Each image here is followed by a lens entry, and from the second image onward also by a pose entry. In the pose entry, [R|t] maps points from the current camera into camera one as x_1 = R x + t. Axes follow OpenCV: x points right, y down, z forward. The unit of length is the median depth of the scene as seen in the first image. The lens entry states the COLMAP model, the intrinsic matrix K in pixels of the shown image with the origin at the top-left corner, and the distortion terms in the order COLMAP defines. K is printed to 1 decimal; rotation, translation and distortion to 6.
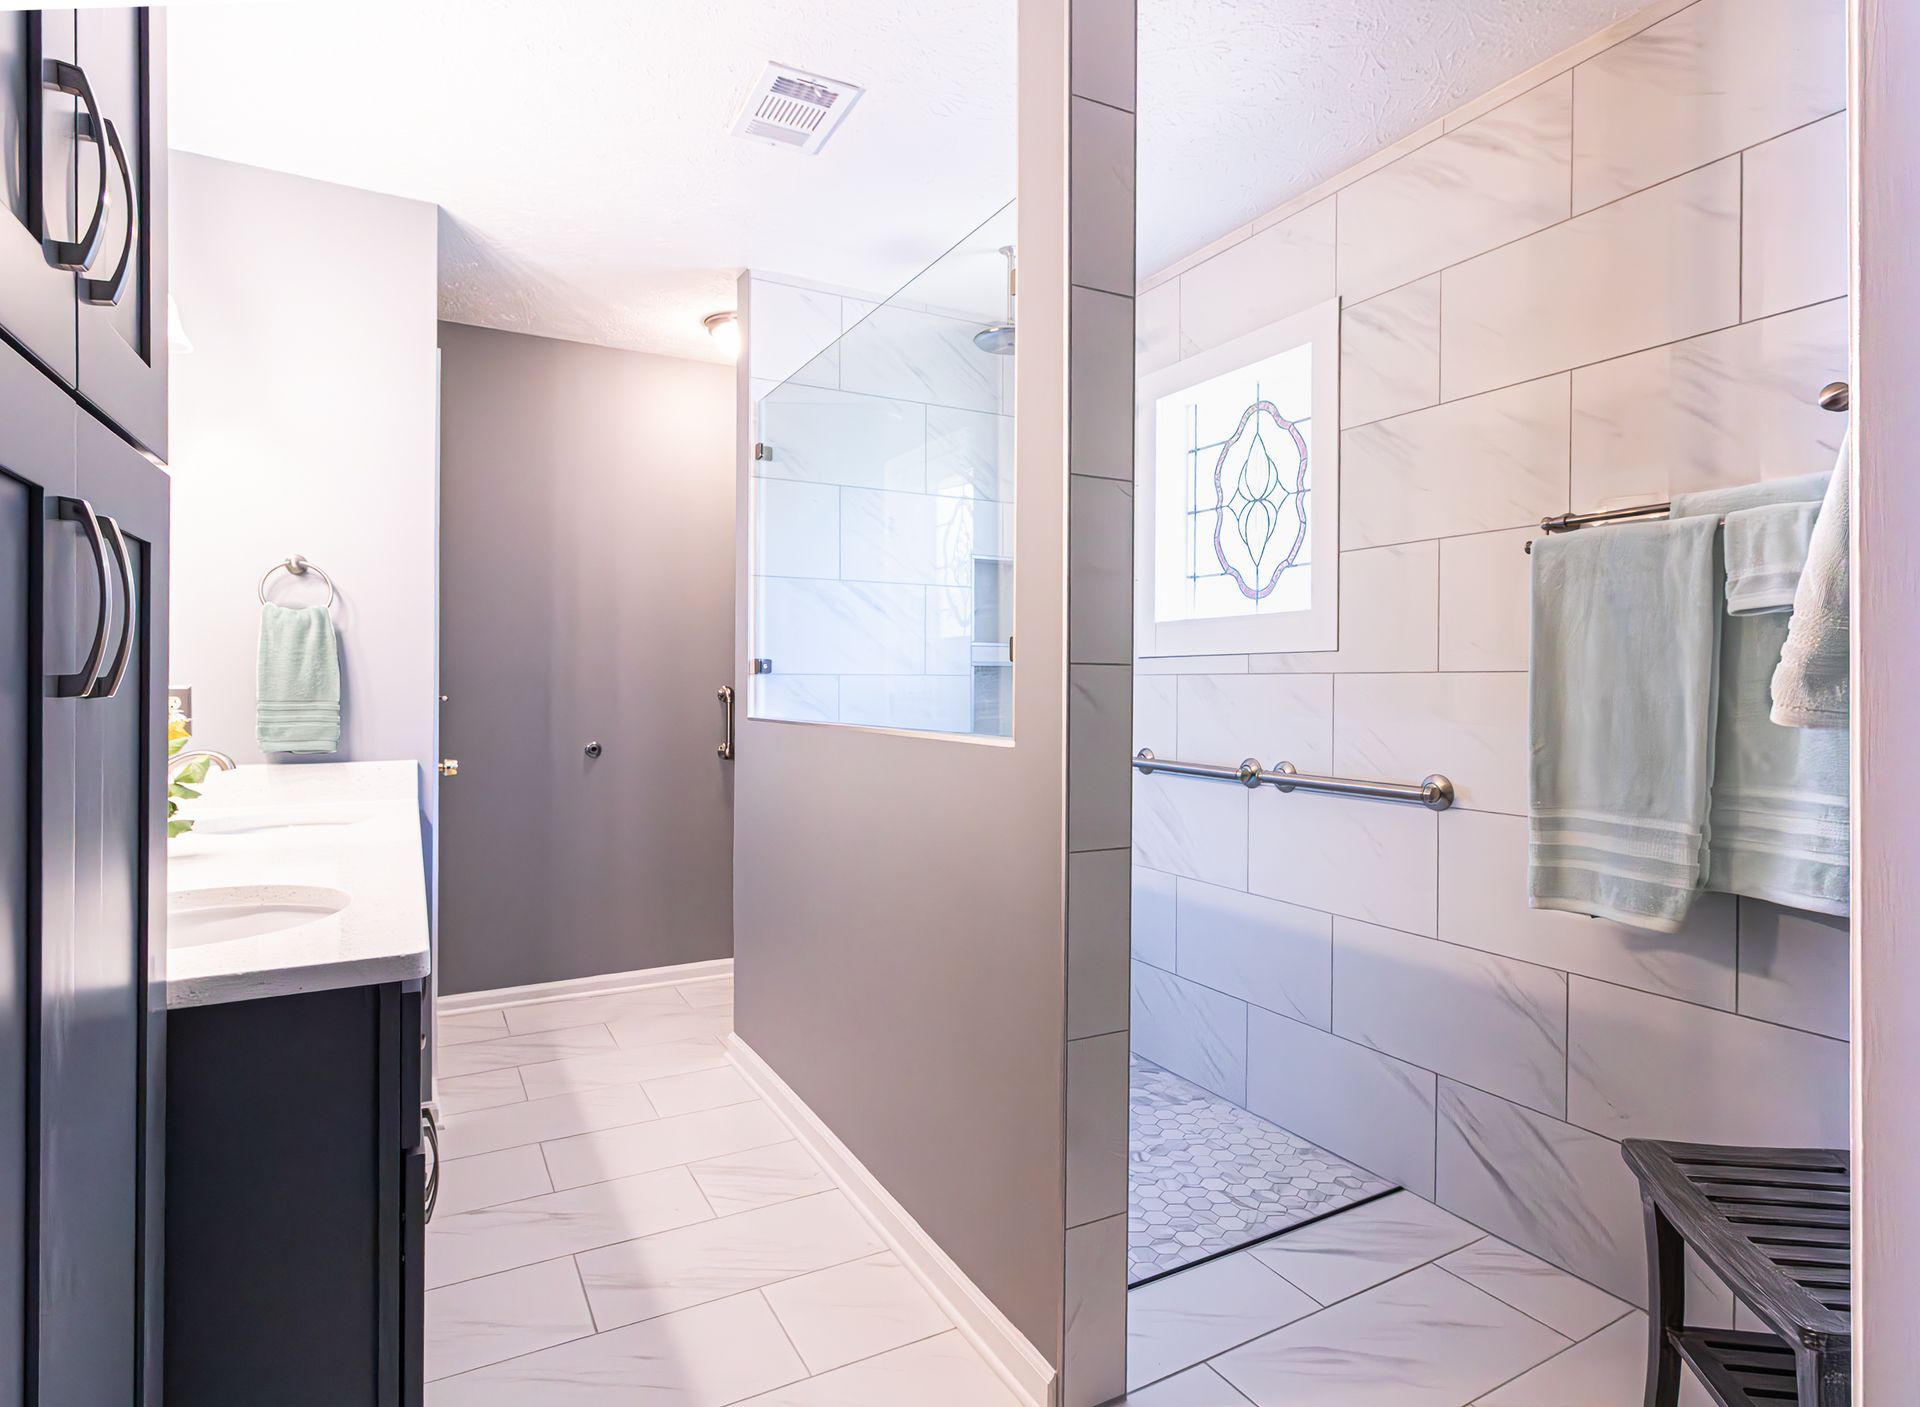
lens RADIAL K [[1059.4, 0, 950.4], [0, 1059.4, 691.5], [0, 0, 1]] dist [-0.002615, 0.000315]
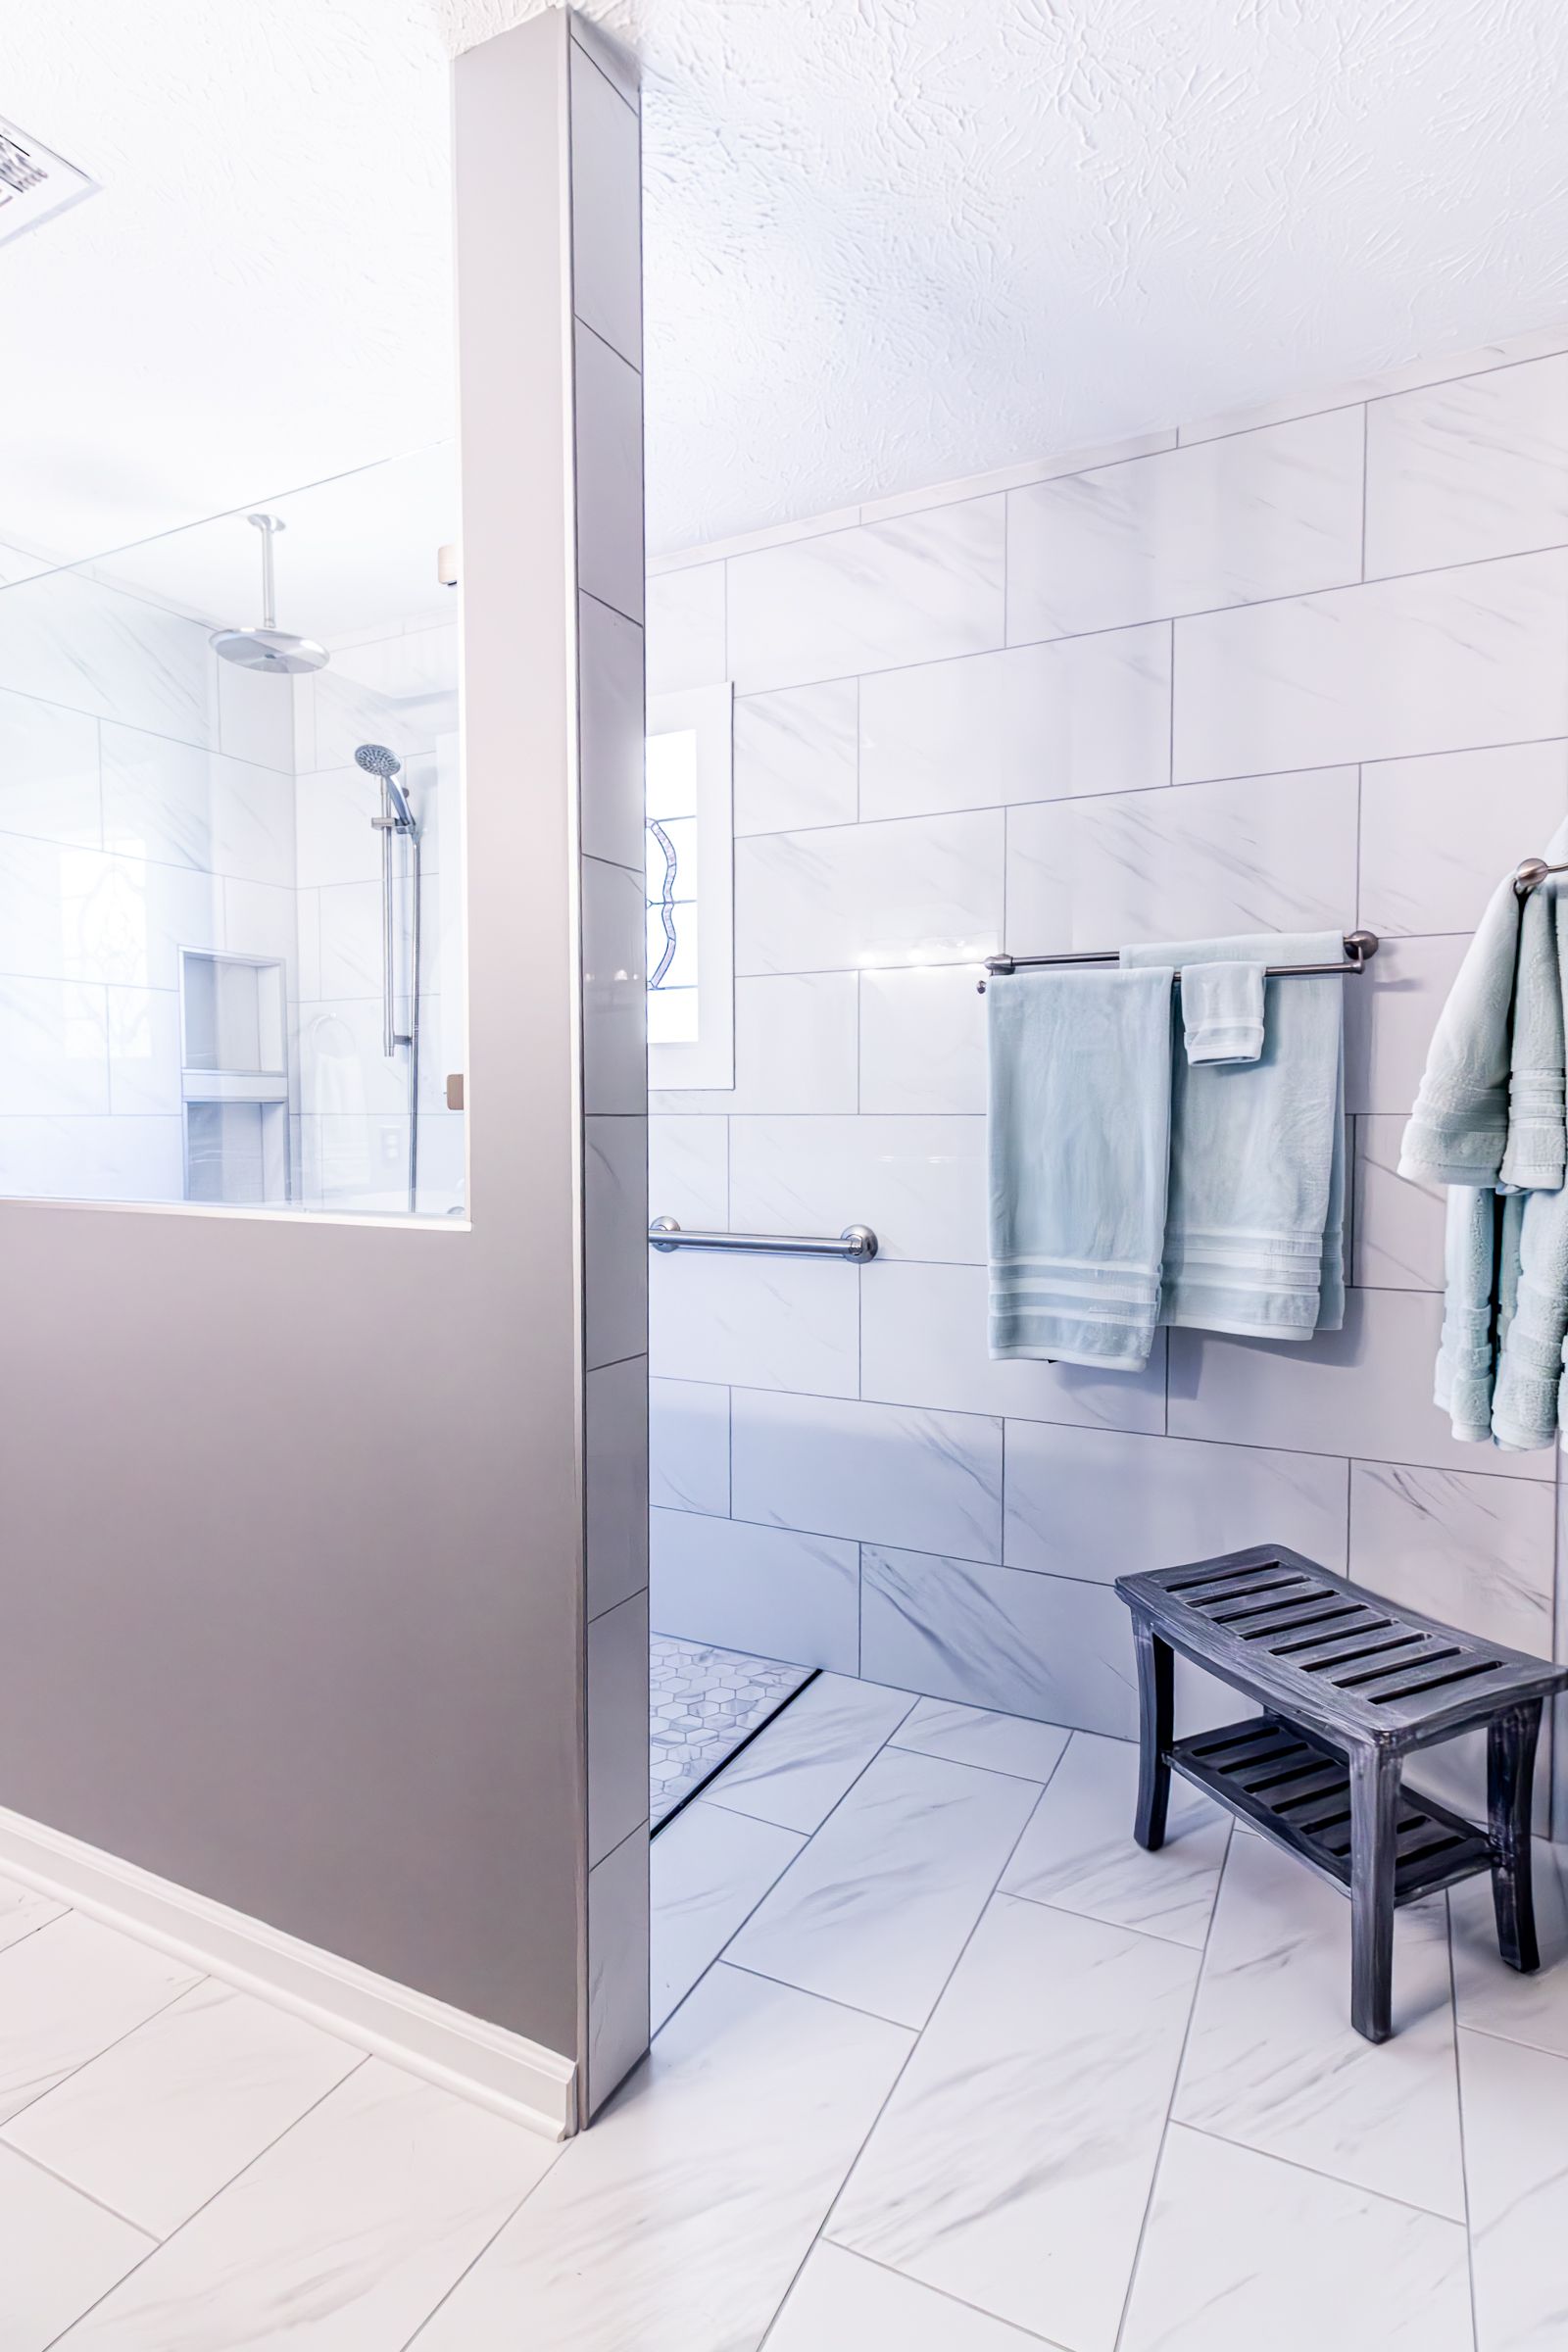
lens RADIAL K [[1180.4, 0, 849.3], [0, 1180.4, 1164.4], [0, 0, 1]] dist [-0.000305, -0.001183]
pose [[0.809213, -0.032028, 0.586641, -0.154729], [0.011310, 0.999177, 0.038950, -0.015263], [-0.587406, -0.024884, 0.808910, 0.167588]]
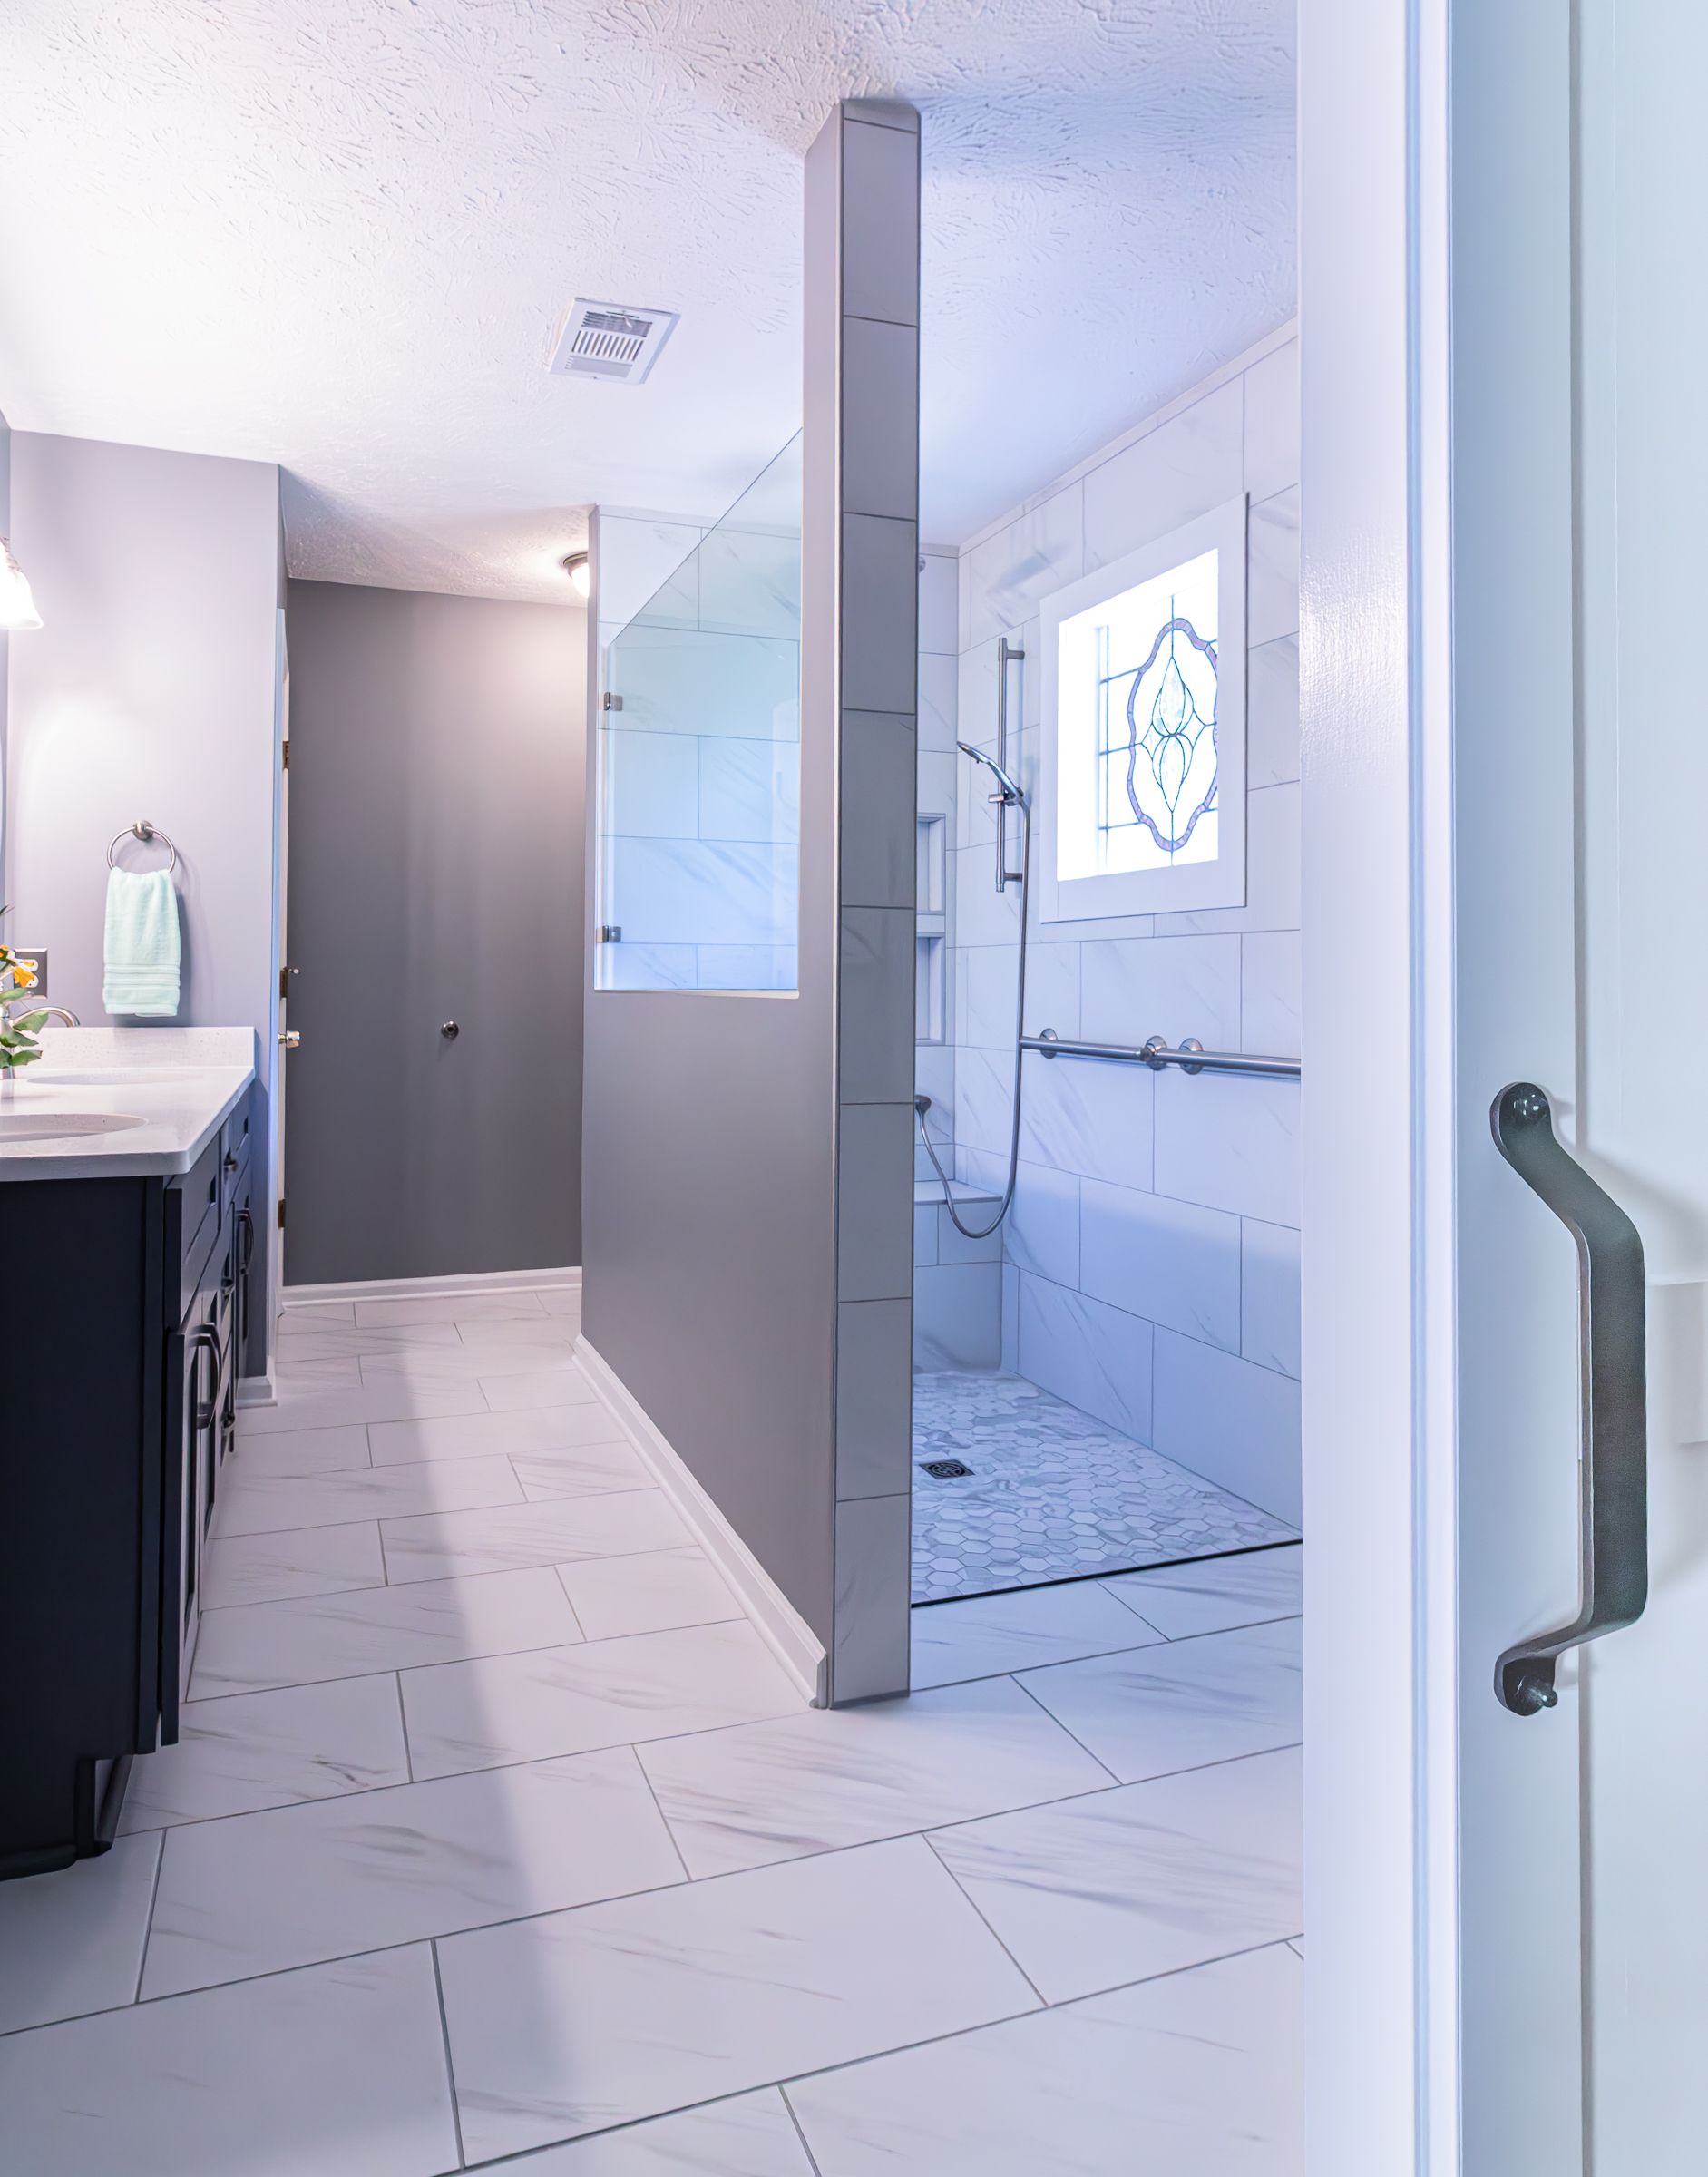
lens RADIAL K [[1296.4, 0, 692.8], [0, 1296.4, 973.7], [0, 0, 1]] dist [0.000542, -0.000346]
pose [[0.981971, -0.000200, -0.189033, 0.147044], [-0.002660, 0.999886, -0.014874, 0.037890], [0.189015, 0.015108, 0.981858, -0.126540]]
